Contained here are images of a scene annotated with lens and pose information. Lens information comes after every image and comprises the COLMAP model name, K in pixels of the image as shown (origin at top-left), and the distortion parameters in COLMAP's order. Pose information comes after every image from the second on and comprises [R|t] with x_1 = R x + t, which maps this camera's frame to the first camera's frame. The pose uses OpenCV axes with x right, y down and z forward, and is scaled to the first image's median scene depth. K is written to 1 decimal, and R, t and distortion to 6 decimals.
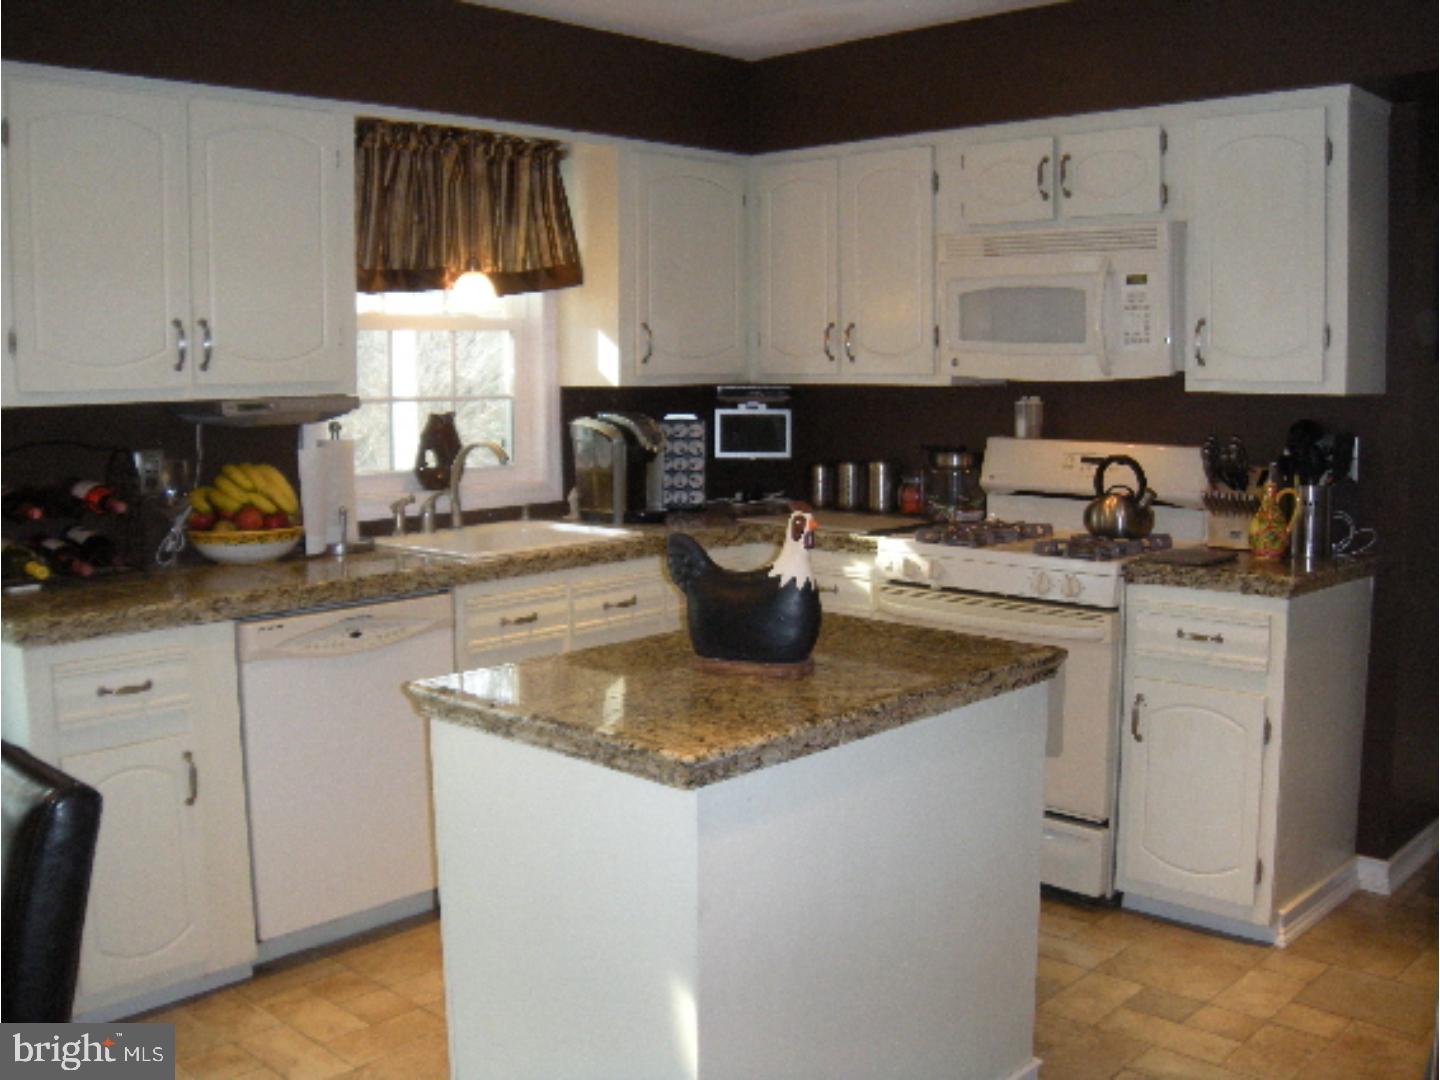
lens RADIAL K [[1450.8, 0, 720.0], [0, 1450.8, 540.0], [0, 0, 1]] dist [-0.151443, 0.009245]
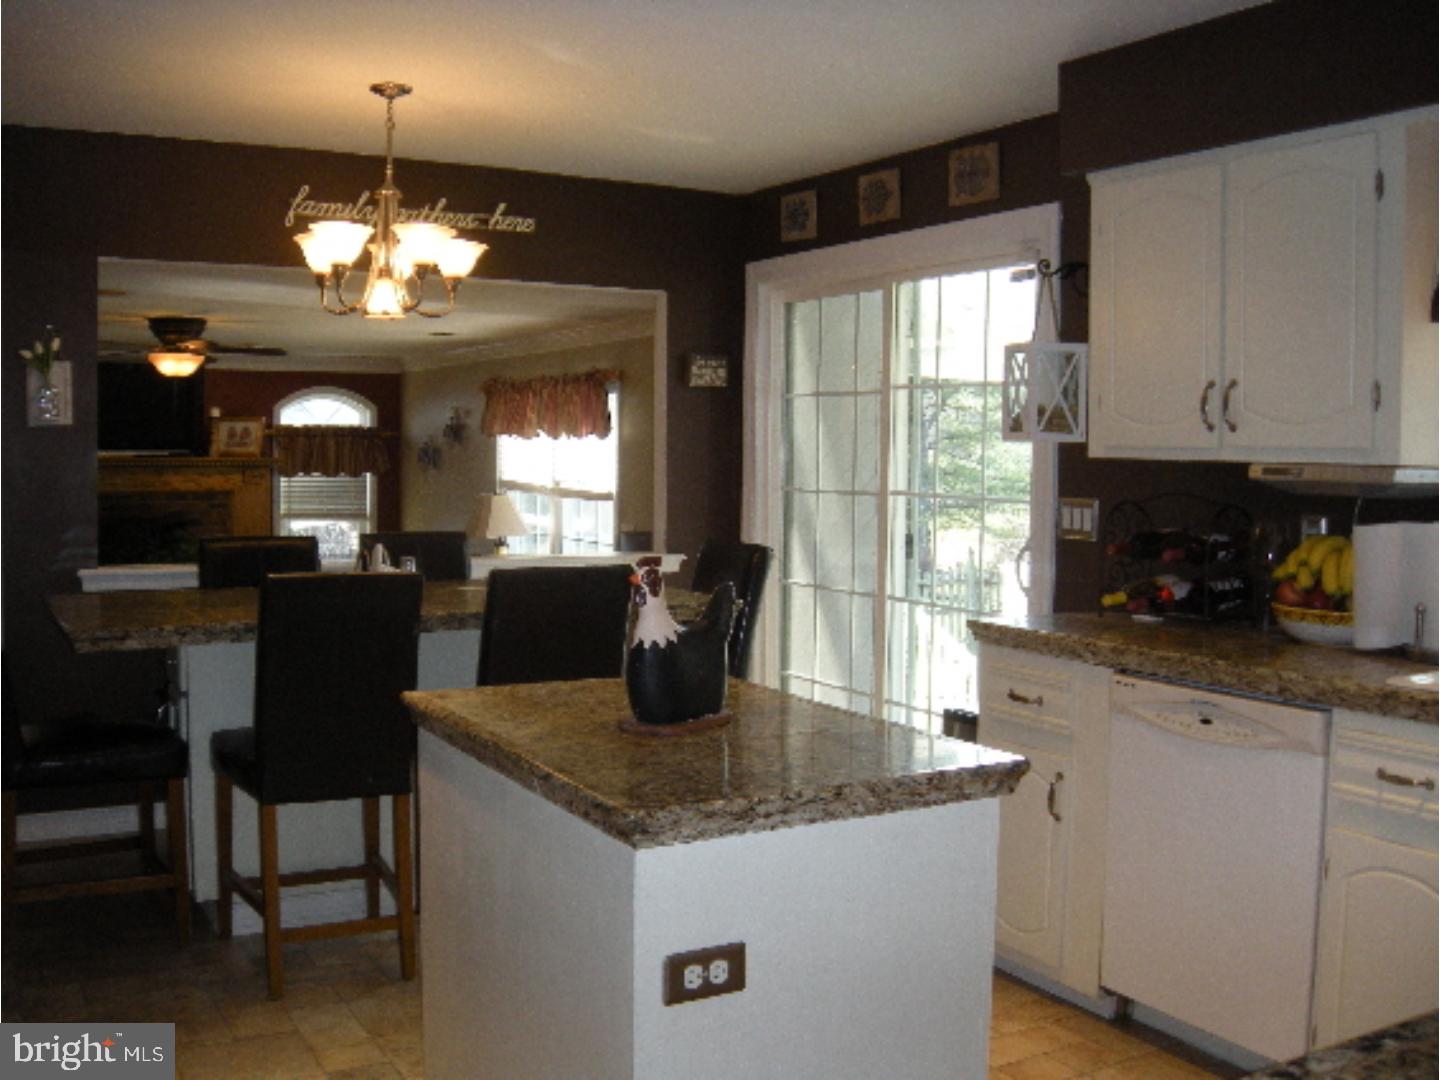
lens RADIAL K [[1450.8, 0, 720.0], [0, 1450.8, 540.0], [0, 0, 1]] dist [-0.151443, 0.009245]
pose [[-0.283501, 0.067865, -0.956568, 0.680740], [-0.123079, 0.986668, 0.106478, -0.104395], [0.951041, 0.147920, -0.271368, 0.924060]]
